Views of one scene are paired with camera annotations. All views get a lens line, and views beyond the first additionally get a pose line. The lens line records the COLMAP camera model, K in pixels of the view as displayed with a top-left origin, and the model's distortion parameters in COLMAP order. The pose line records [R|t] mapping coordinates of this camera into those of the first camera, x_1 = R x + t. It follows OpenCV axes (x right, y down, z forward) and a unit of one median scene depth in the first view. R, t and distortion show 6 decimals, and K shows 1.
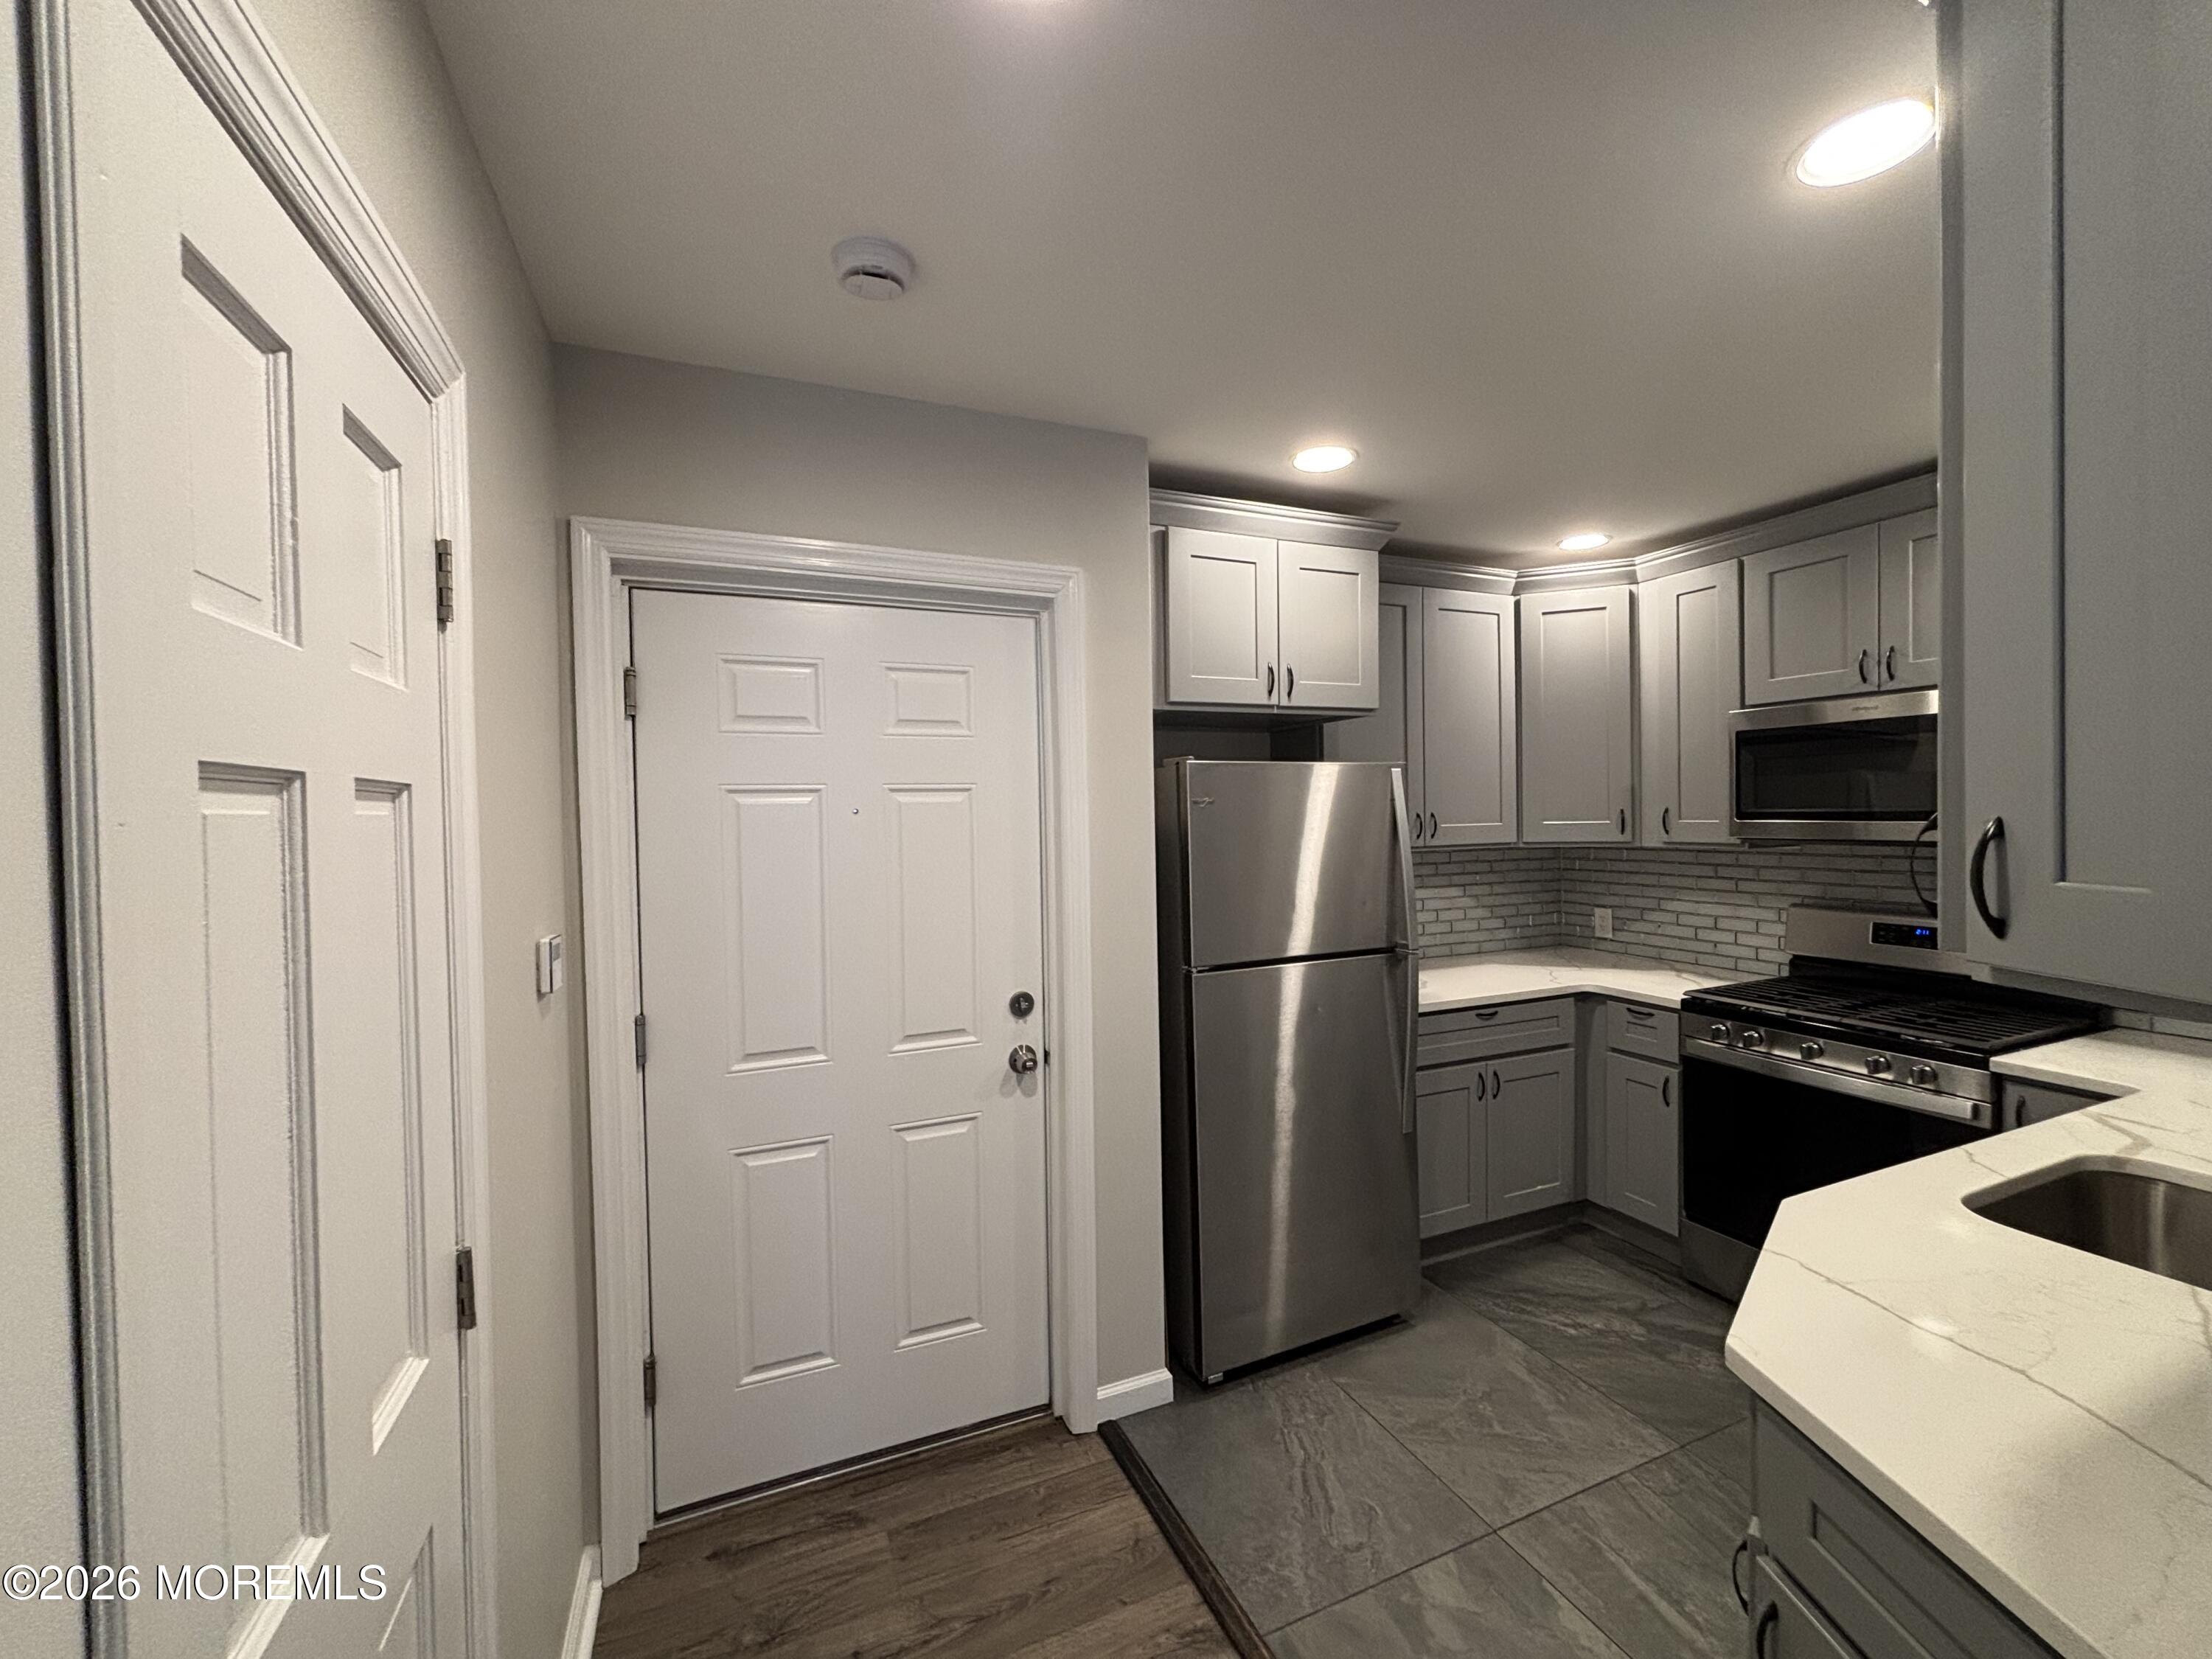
lens RADIAL K [[883.8, 0, 1106.0], [0, 883.8, 829.5], [0, 0, 1]] dist [0.002739, 0.000209]
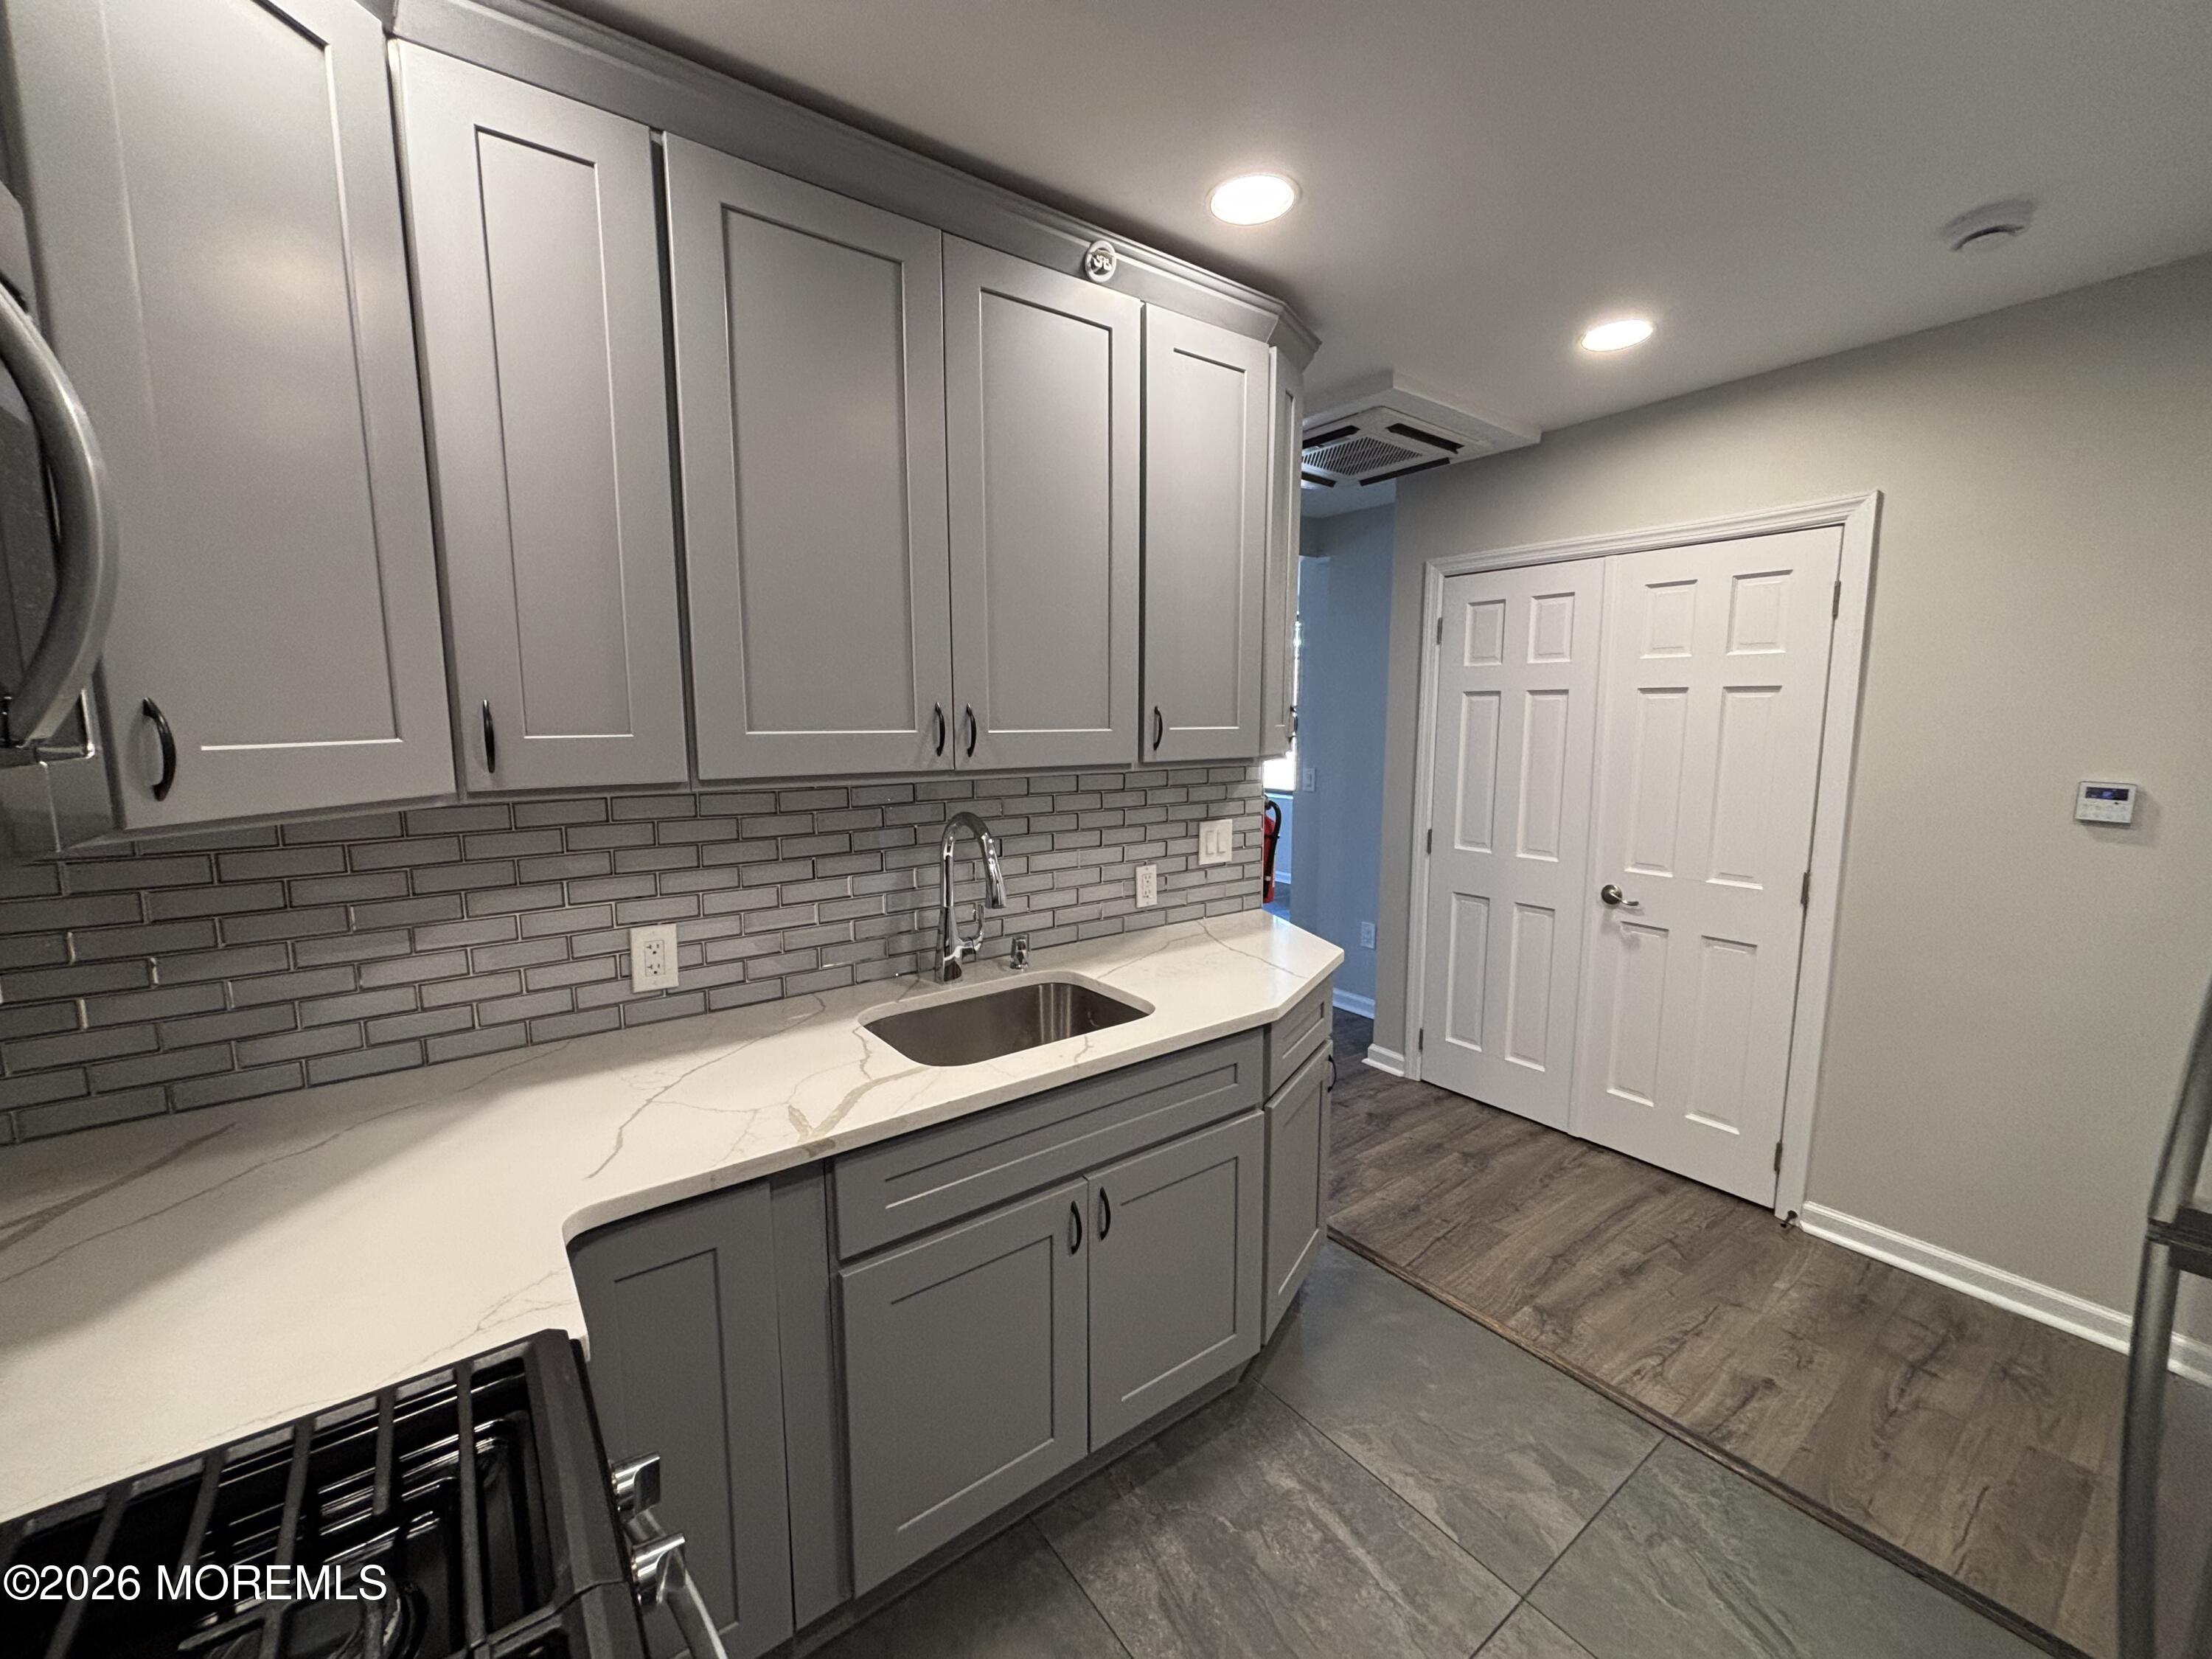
lens RADIAL K [[903.5, 0, 1112.7], [0, 903.5, 821.2], [0, 0, 1]] dist [0.018991, 0.000320]
pose [[-0.968960, 0.040511, -0.243875, 1.055479], [0.005019, 0.989503, 0.144428, -0.031078], [0.247166, 0.138721, -0.958992, 1.743084]]
